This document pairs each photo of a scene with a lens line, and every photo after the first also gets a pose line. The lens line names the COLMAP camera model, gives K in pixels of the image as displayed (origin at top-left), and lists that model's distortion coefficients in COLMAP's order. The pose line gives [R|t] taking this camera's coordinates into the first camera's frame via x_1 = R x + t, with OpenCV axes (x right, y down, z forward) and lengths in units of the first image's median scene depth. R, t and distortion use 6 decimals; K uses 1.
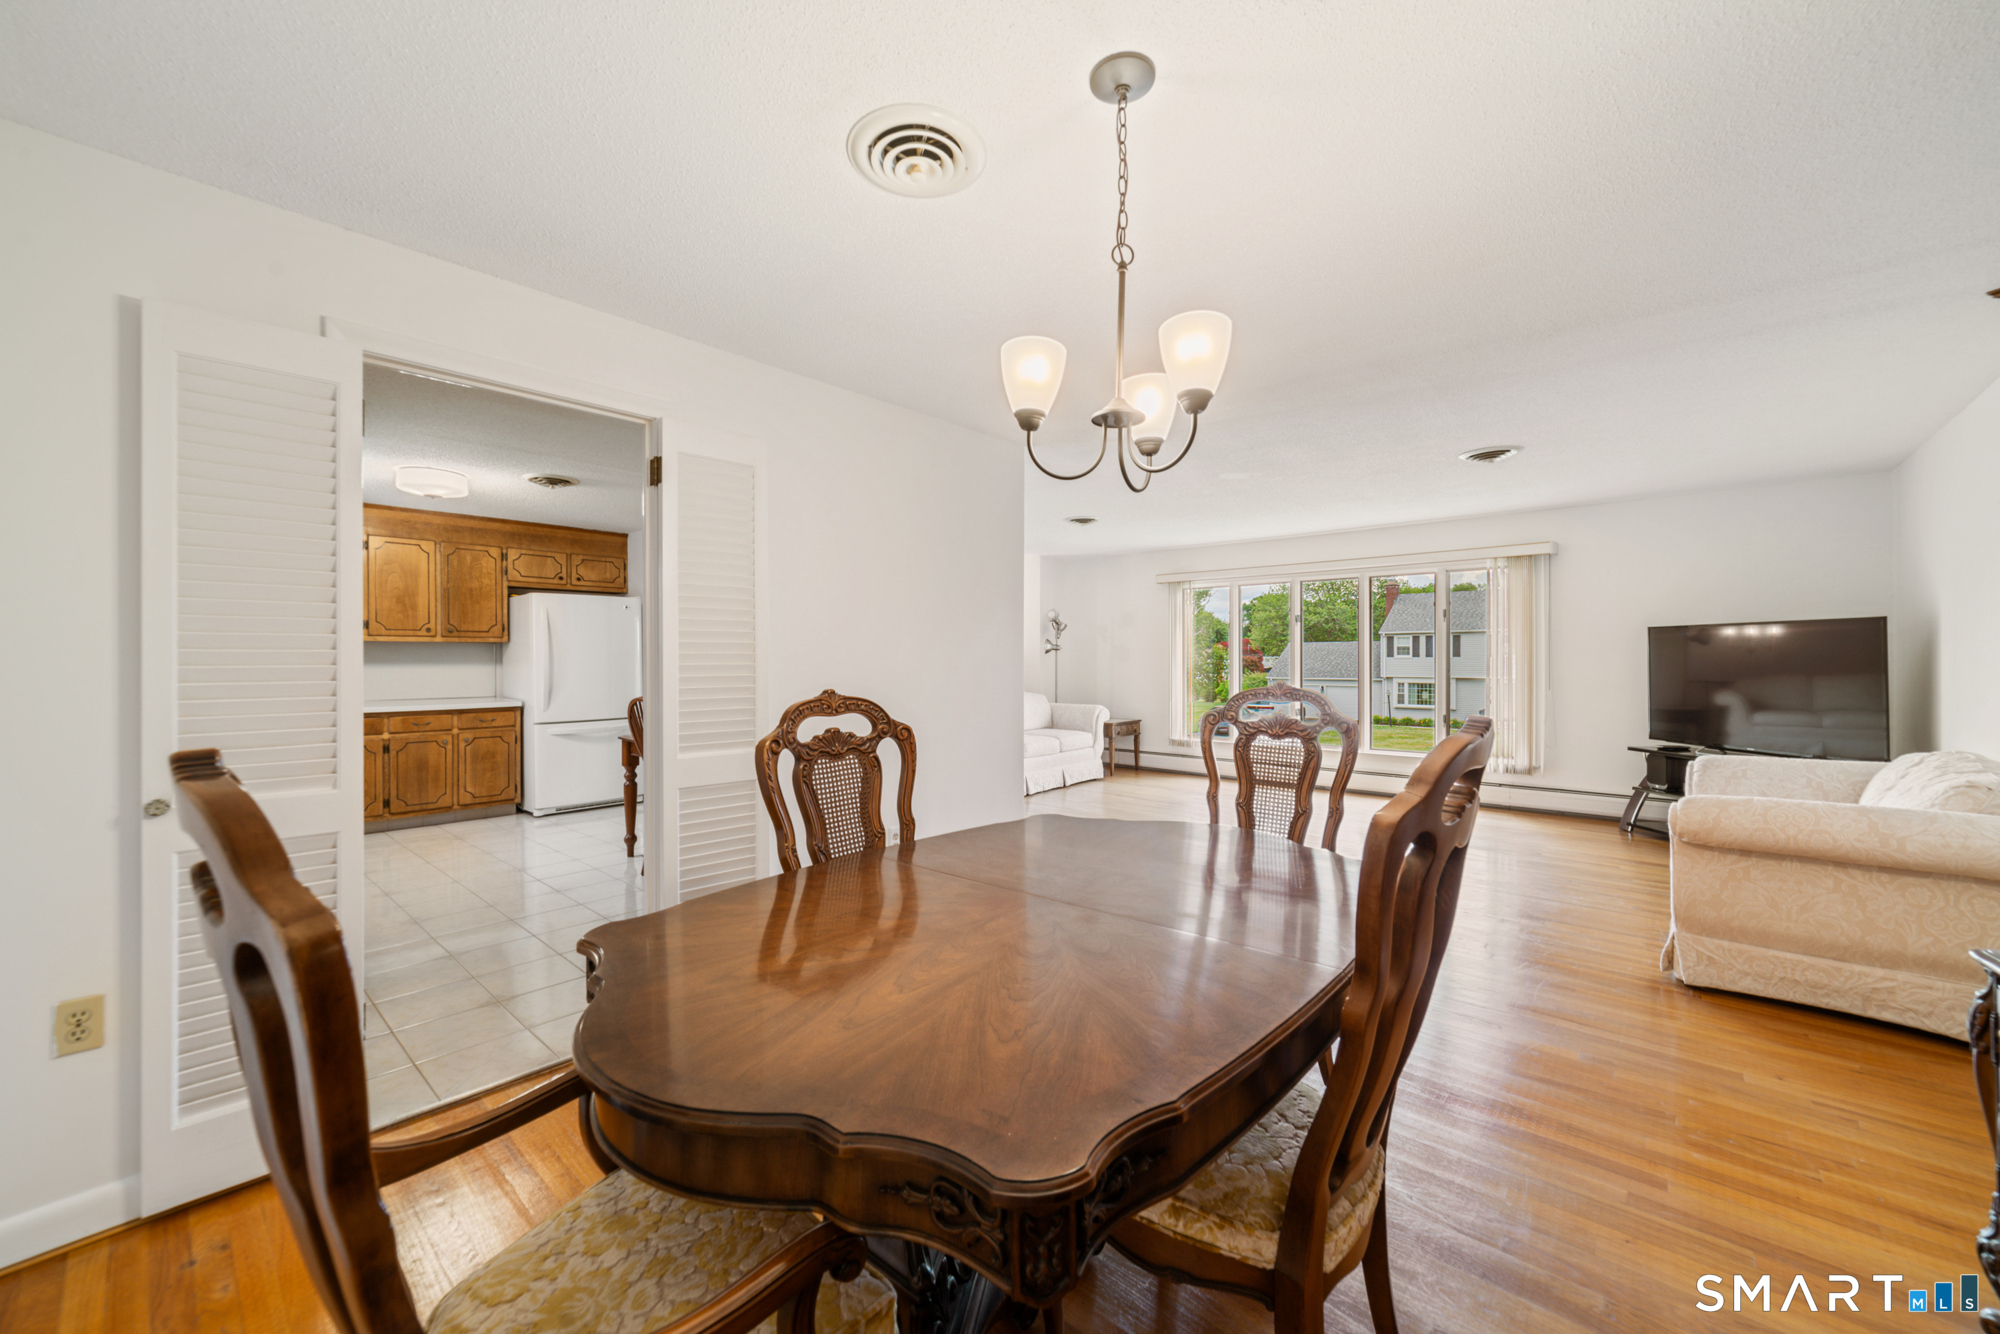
lens RADIAL K [[765.0, 0, 993.5], [0, 765.0, 659.5], [0, 0, 1]] dist [-0.000265, 0.000615]
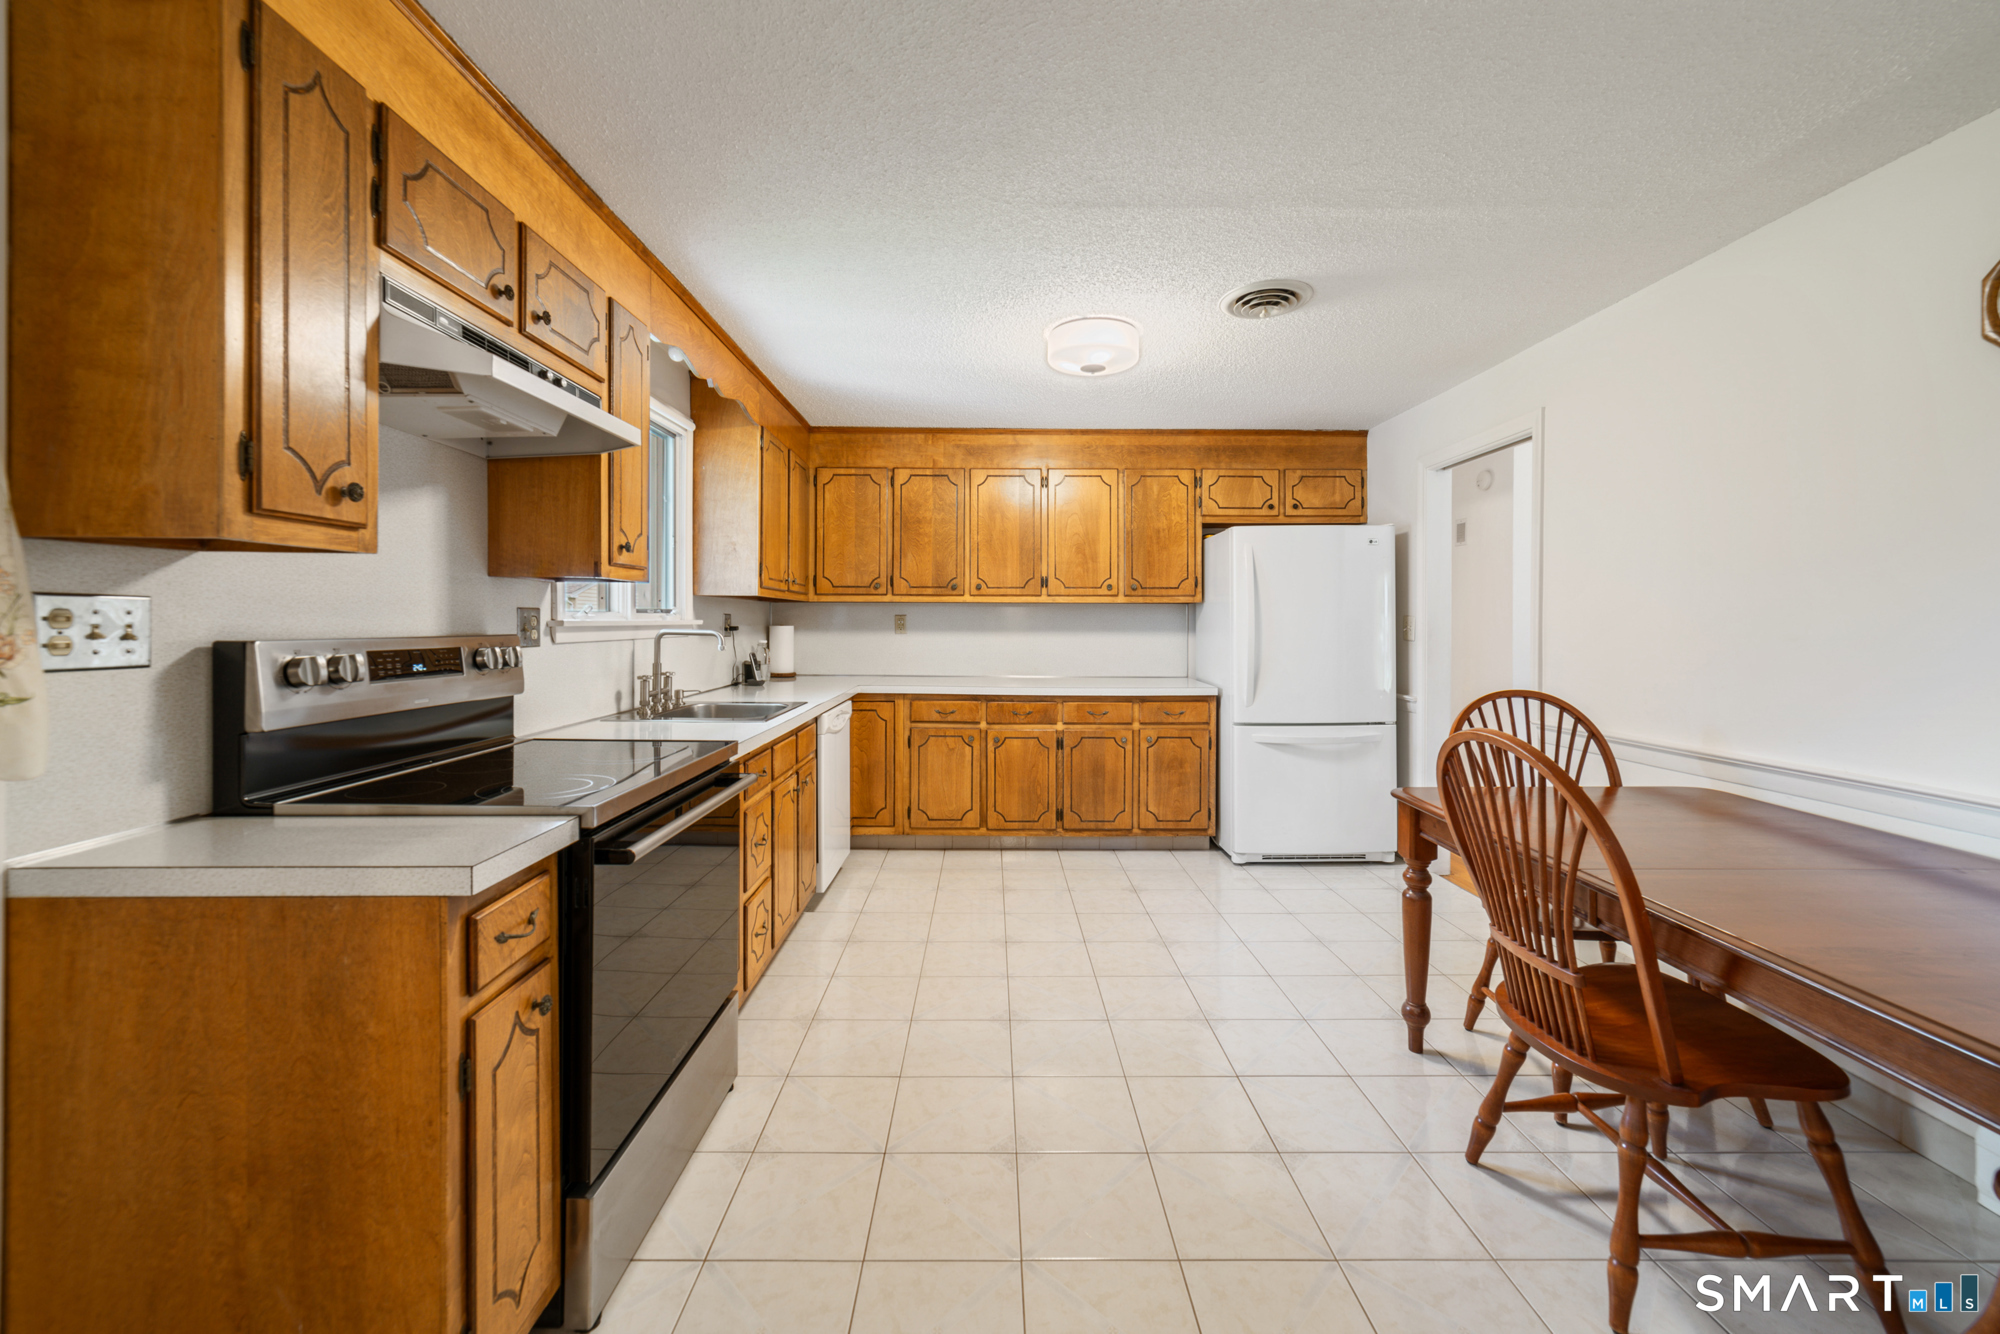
lens RADIAL K [[780.3, 0, 997.0], [0, 780.3, 628.6], [0, 0, 1]] dist [-0.001330, -0.000047]
pose [[0.672155, 0.010507, -0.740336, -0.234992], [-0.005484, 0.999943, 0.009213, -0.004021], [0.740390, -0.002132, 0.672174, 0.387488]]
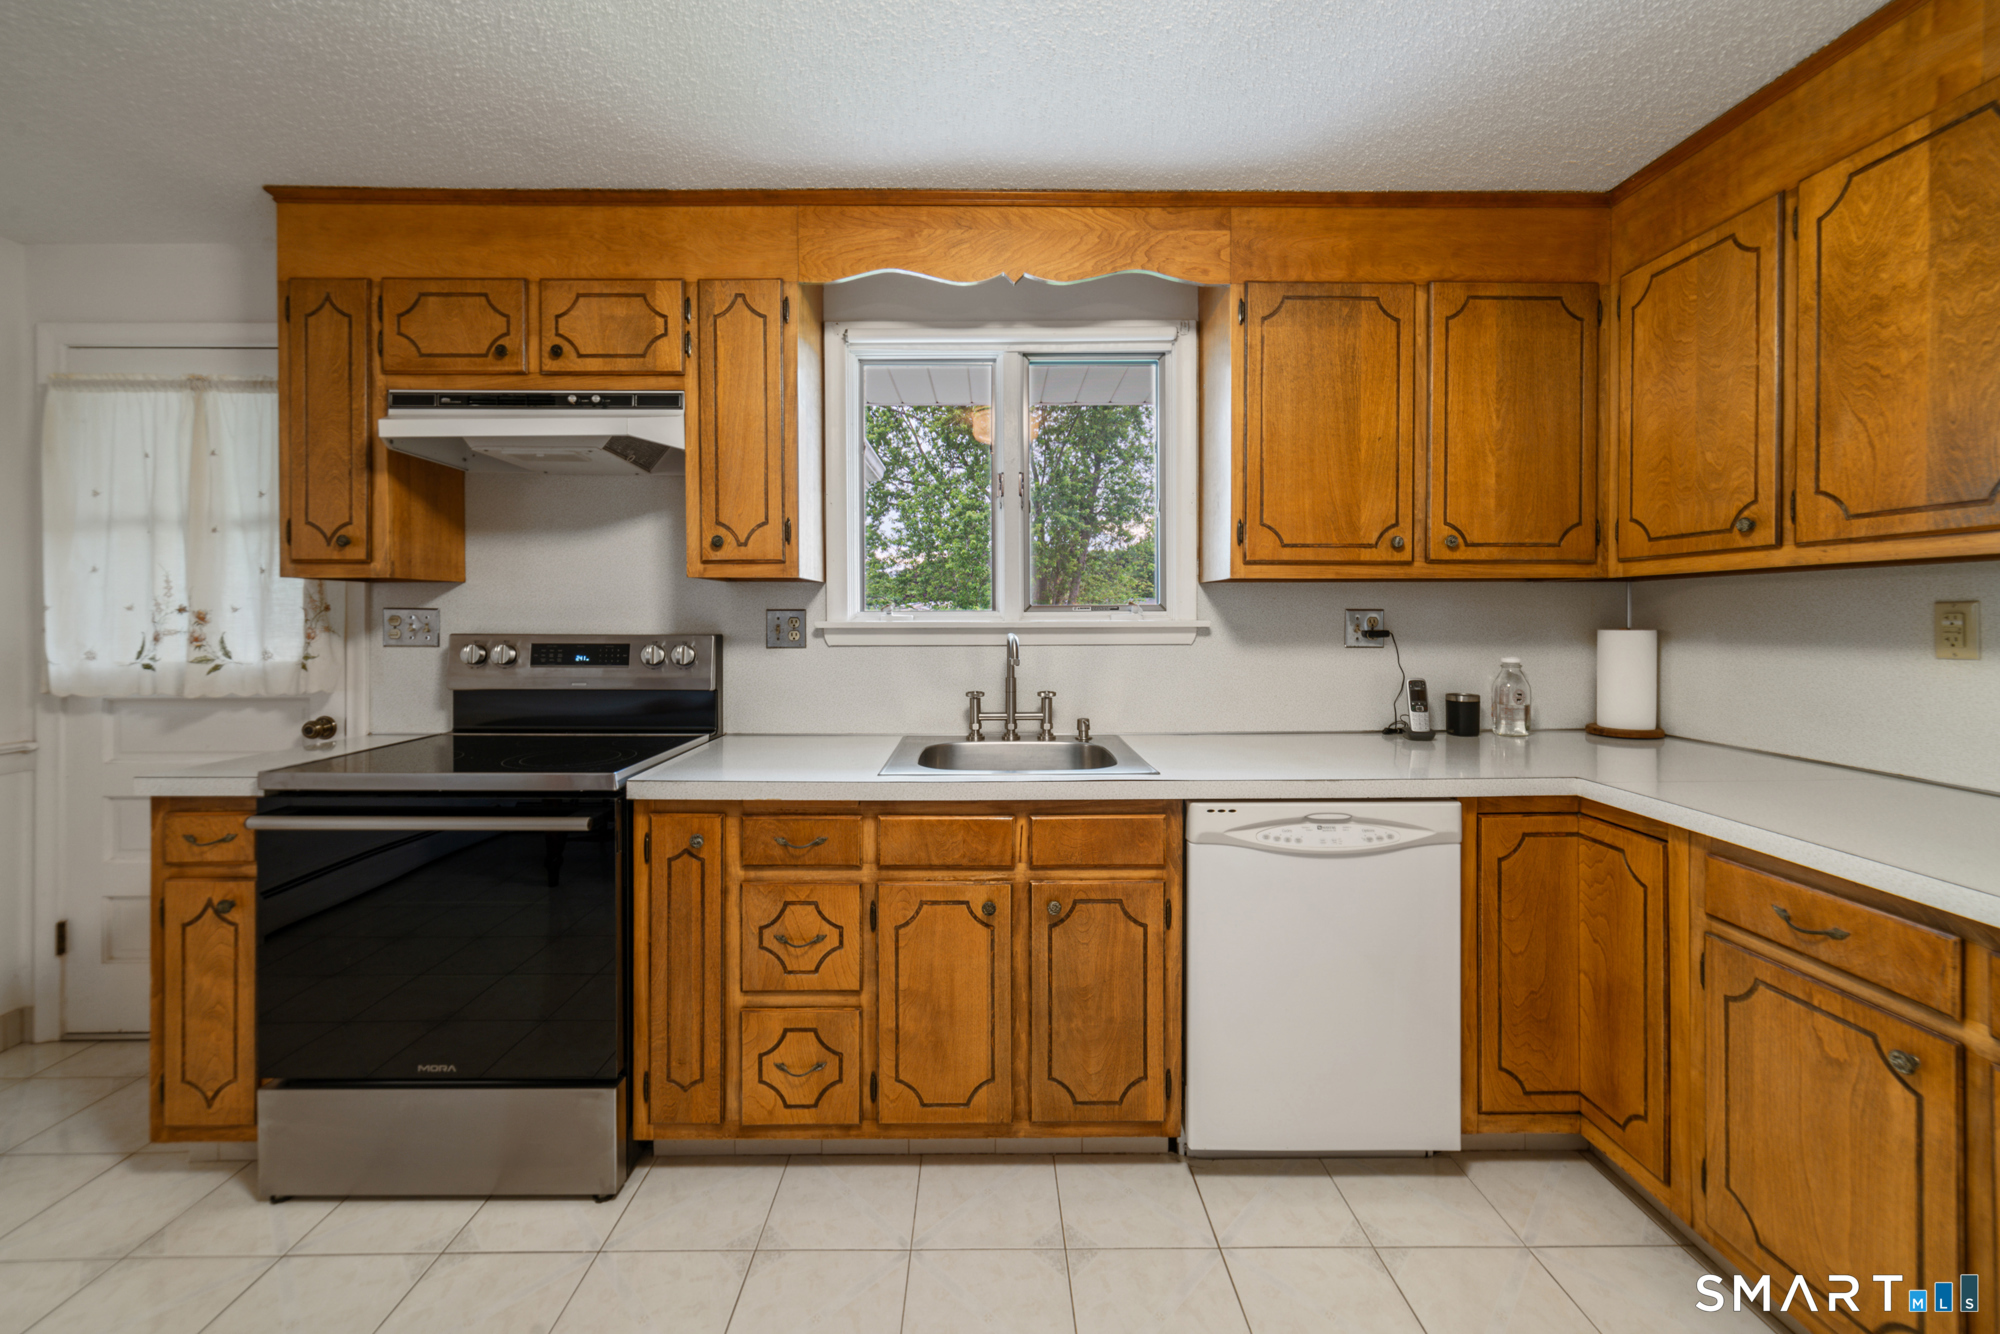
lens RADIAL K [[785.5, 0, 996.2], [0, 785.5, 618.1], [0, 0, 1]] dist [0.000273, 0.000678]
pose [[-0.734424, 0.004649, -0.678675, -0.457636], [0.002056, 0.999987, 0.004624, -0.006042], [0.678688, 0.002000, -0.734424, 0.788207]]
